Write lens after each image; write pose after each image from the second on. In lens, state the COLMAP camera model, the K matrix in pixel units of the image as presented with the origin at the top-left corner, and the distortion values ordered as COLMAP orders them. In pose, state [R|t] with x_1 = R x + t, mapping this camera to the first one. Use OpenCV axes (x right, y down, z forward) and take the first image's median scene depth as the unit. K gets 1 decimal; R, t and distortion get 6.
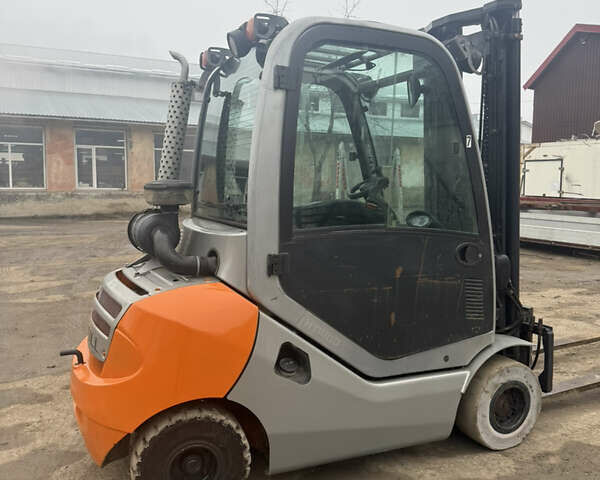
lens RADIAL K [[562.5, 0, 298.6], [0, 562.5, 244.3], [0, 0, 1]] dist [0.006852, 0.000000]
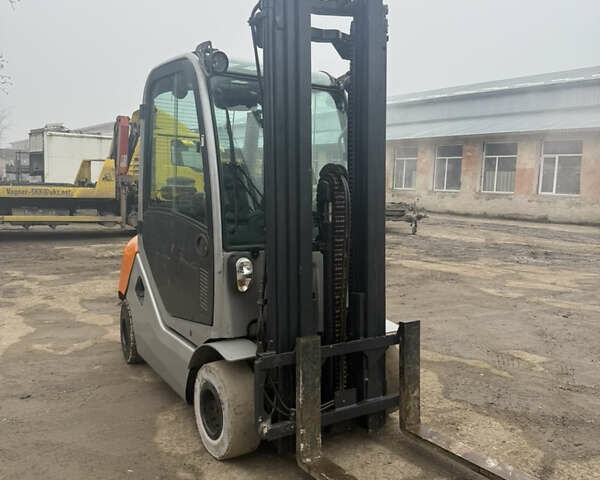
lens RADIAL K [[562.5, 0, 303.5], [0, 562.5, 238.1], [0, 0, 1]] dist [0.006852, 0.000000]
pose [[0.148921, 0.099010, -0.983880, 1.383529], [-0.139486, 0.987129, 0.078224, -0.106061], [0.978962, 0.125588, 0.160815, 1.009473]]
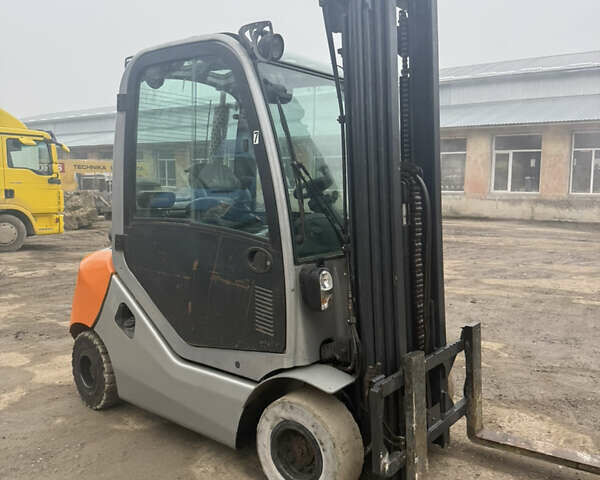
lens RADIAL K [[562.5, 0, 297.6], [0, 562.5, 229.1], [0, 0, 1]] dist [0.006852, 0.000000]
pose [[0.456445, 0.067692, -0.887173, 1.135462], [-0.100722, 0.994623, 0.024070, -0.059804], [0.884032, 0.078371, 0.460809, 0.626858]]
